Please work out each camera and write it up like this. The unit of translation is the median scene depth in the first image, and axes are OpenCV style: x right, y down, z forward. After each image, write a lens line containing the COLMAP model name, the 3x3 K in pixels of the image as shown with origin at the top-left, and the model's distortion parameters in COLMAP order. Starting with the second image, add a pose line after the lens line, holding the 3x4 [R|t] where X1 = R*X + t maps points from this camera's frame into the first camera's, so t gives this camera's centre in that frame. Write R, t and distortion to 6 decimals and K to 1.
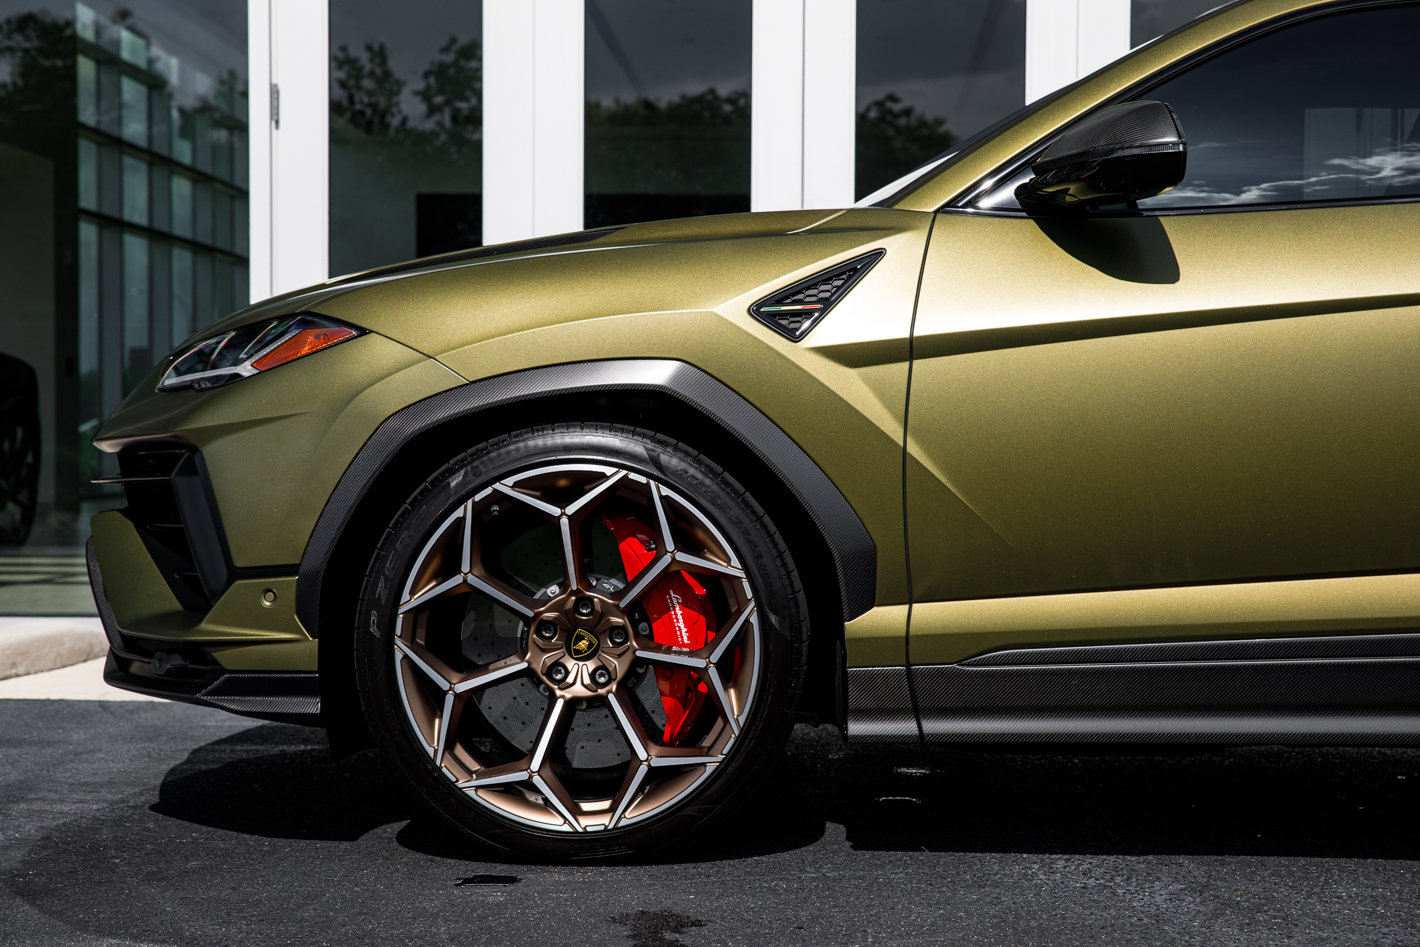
lens RADIAL K [[2594.8, 0, 709.3], [0, 2594.8, 479.4], [0, 0, 1]] dist [0.246107, 0.000000]
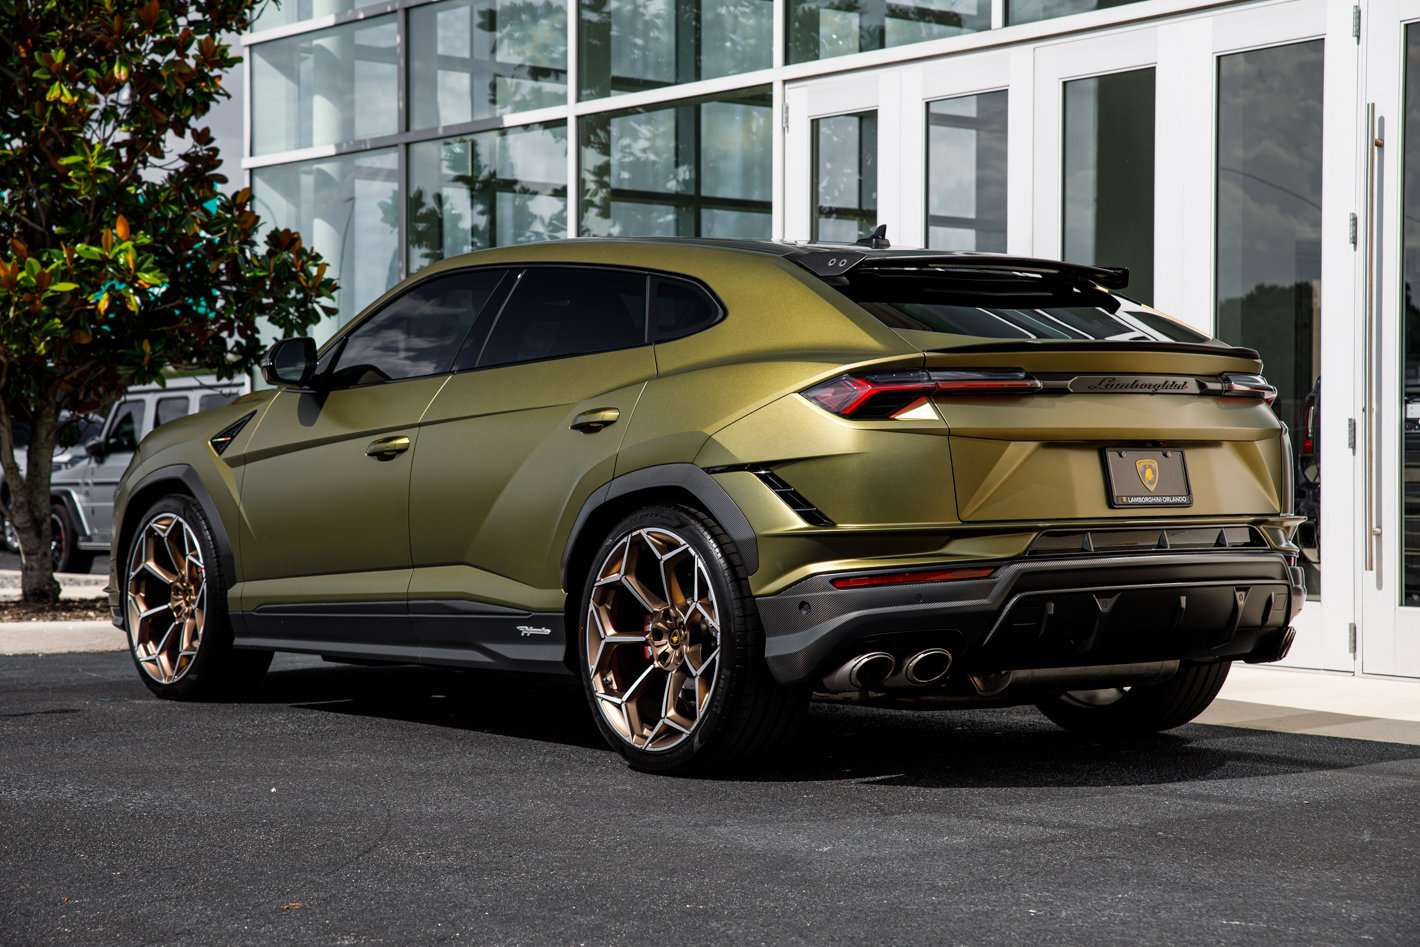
lens RADIAL K [[2757.7, 0, 705.5], [0, 2757.7, 468.0], [0, 0, 1]] dist [0.277049, 0.000000]
pose [[0.646784, -0.005093, -0.762657, 1.979486], [-0.009065, 0.999856, -0.014365, -0.014677], [0.762620, 0.016205, 0.646644, -0.146513]]
